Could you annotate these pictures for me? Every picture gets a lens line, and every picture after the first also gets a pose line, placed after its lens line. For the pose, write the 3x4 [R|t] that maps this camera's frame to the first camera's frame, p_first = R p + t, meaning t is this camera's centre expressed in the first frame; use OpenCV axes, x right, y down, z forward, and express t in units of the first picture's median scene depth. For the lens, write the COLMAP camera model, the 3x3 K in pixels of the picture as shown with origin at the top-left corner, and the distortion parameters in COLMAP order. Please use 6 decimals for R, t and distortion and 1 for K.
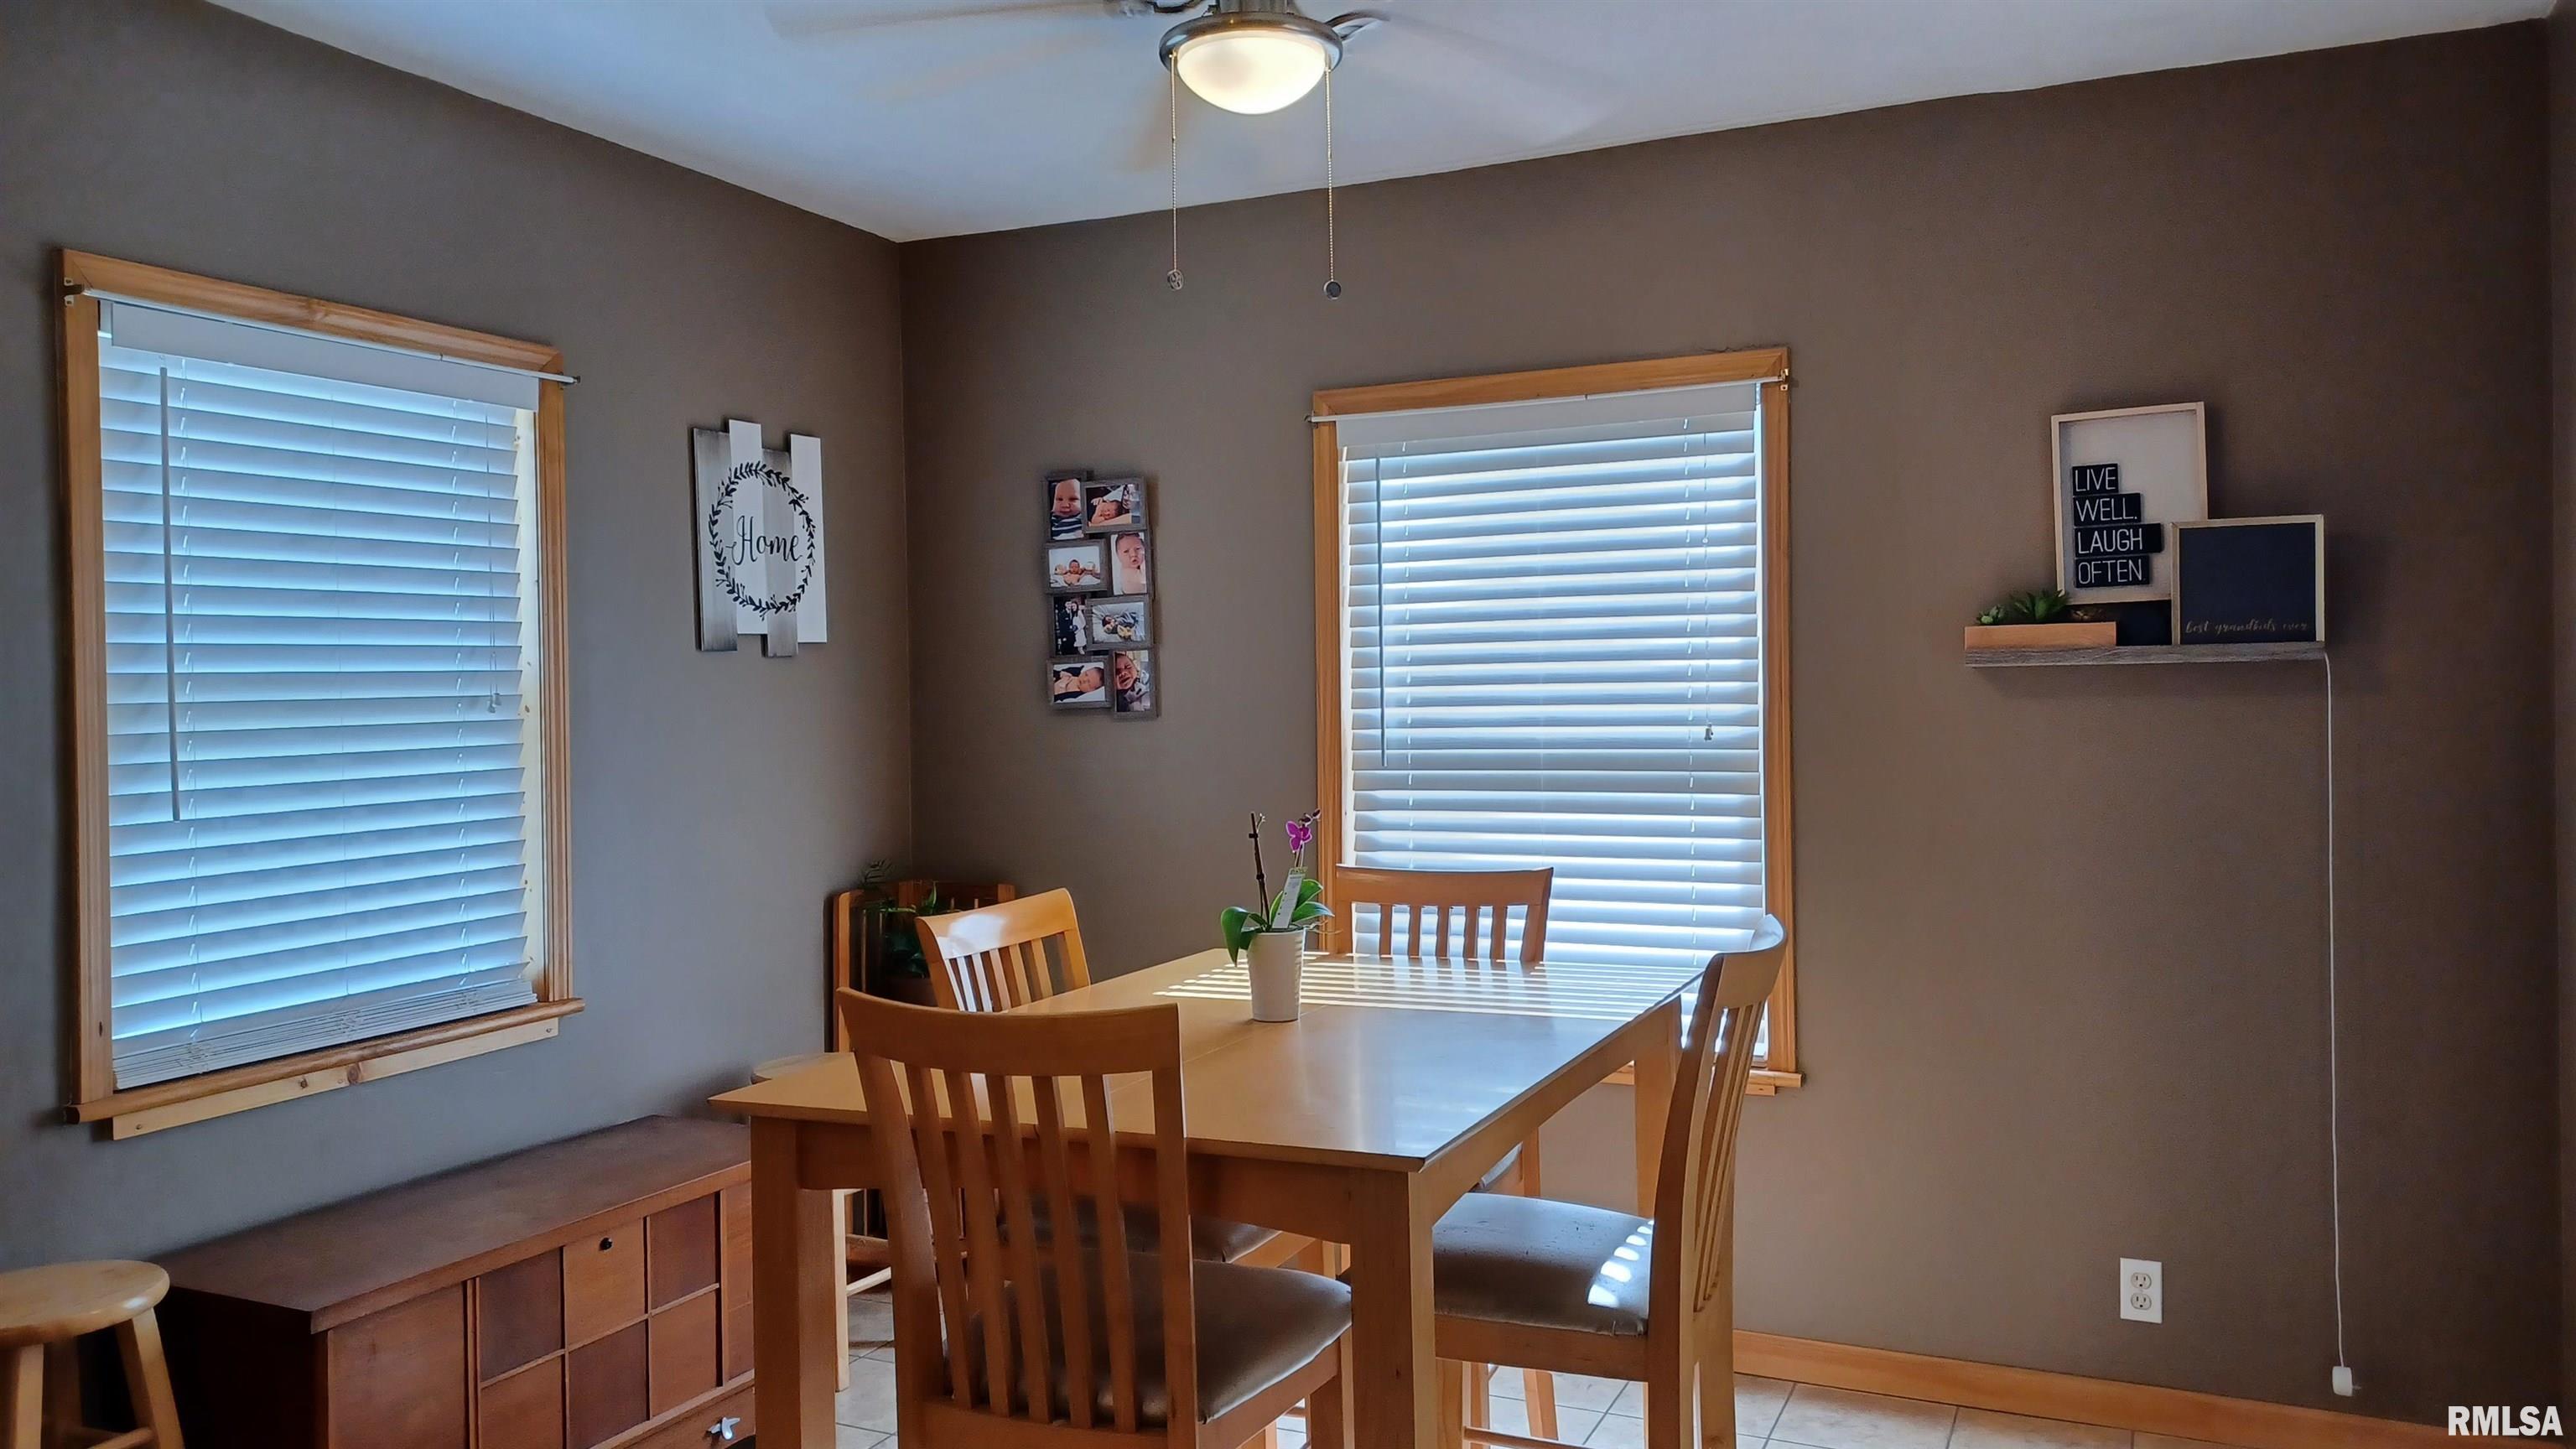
lens RADIAL K [[1897.1, 0, 1287.9], [0, 1897.1, 702.3], [0, 0, 1]] dist [0.026851, -0.039809]
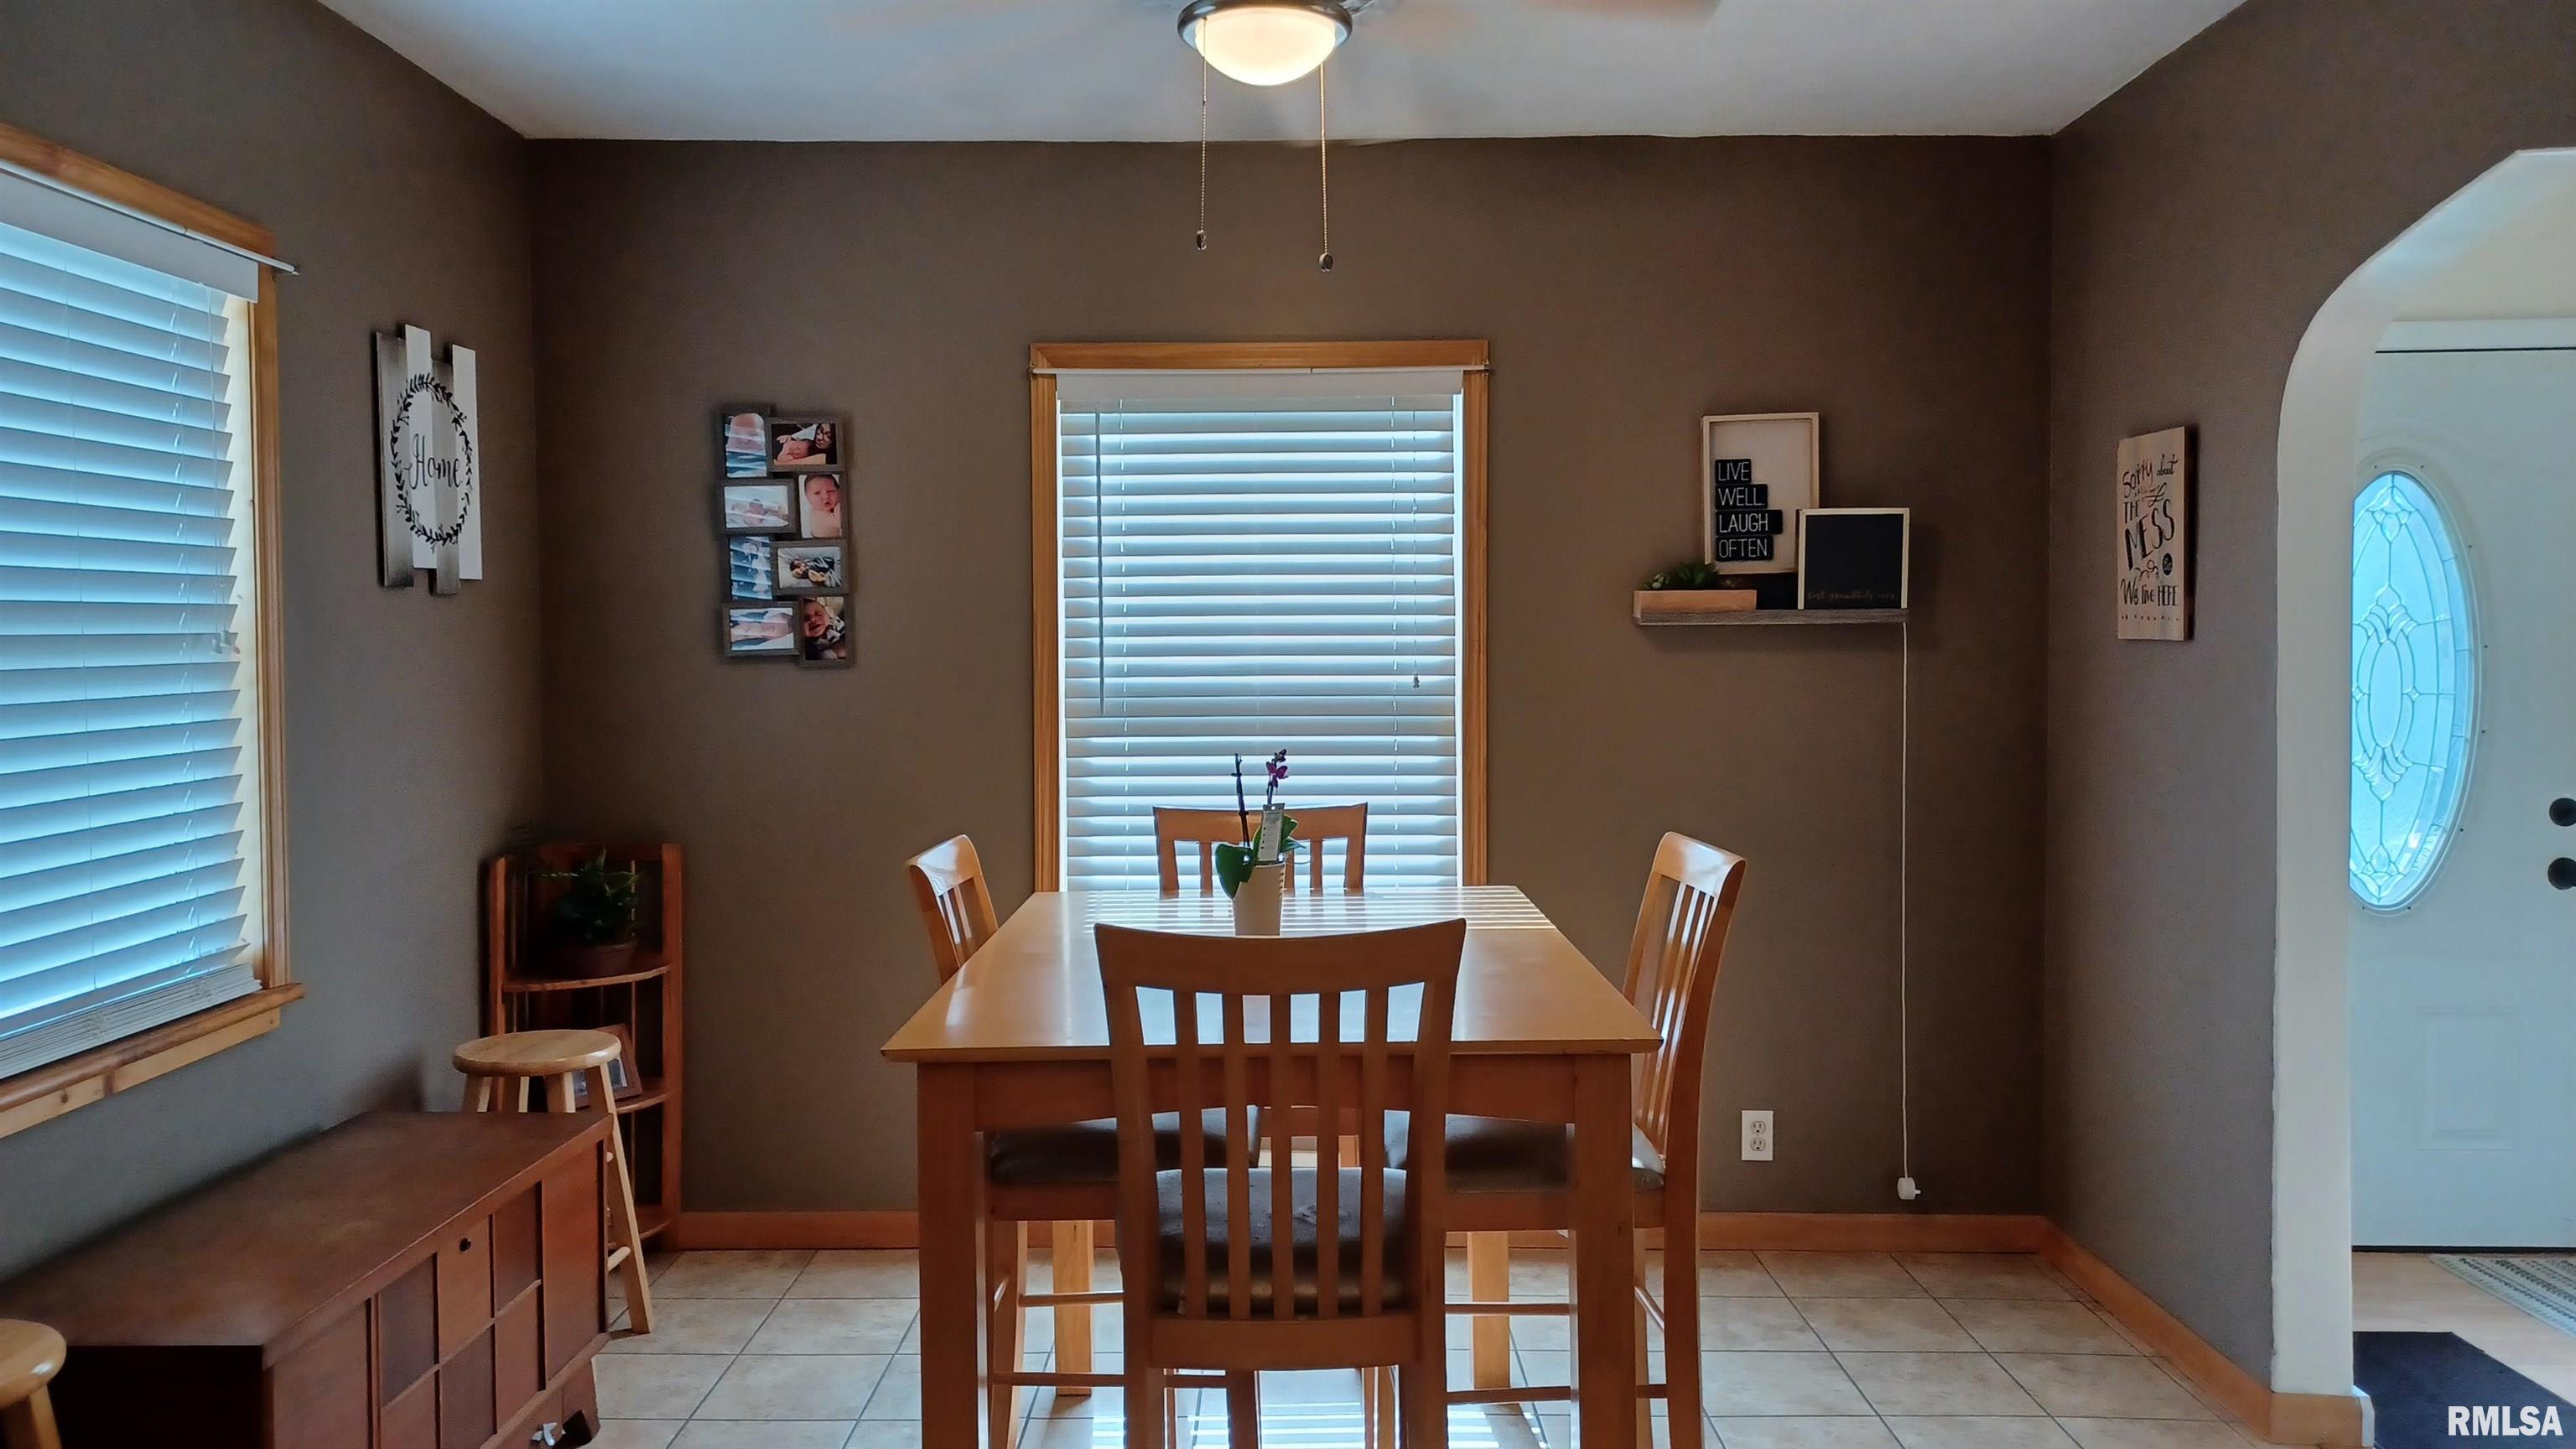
lens RADIAL K [[1897.1, 0, 1295.0], [0, 1897.1, 726.1], [0, 0, 1]] dist [0.026851, -0.039809]
pose [[0.906108, -0.007633, 0.422978, -0.324431], [-0.007190, 0.999415, 0.033437, 0.005639], [-0.422986, -0.033339, 0.905523, 0.023528]]
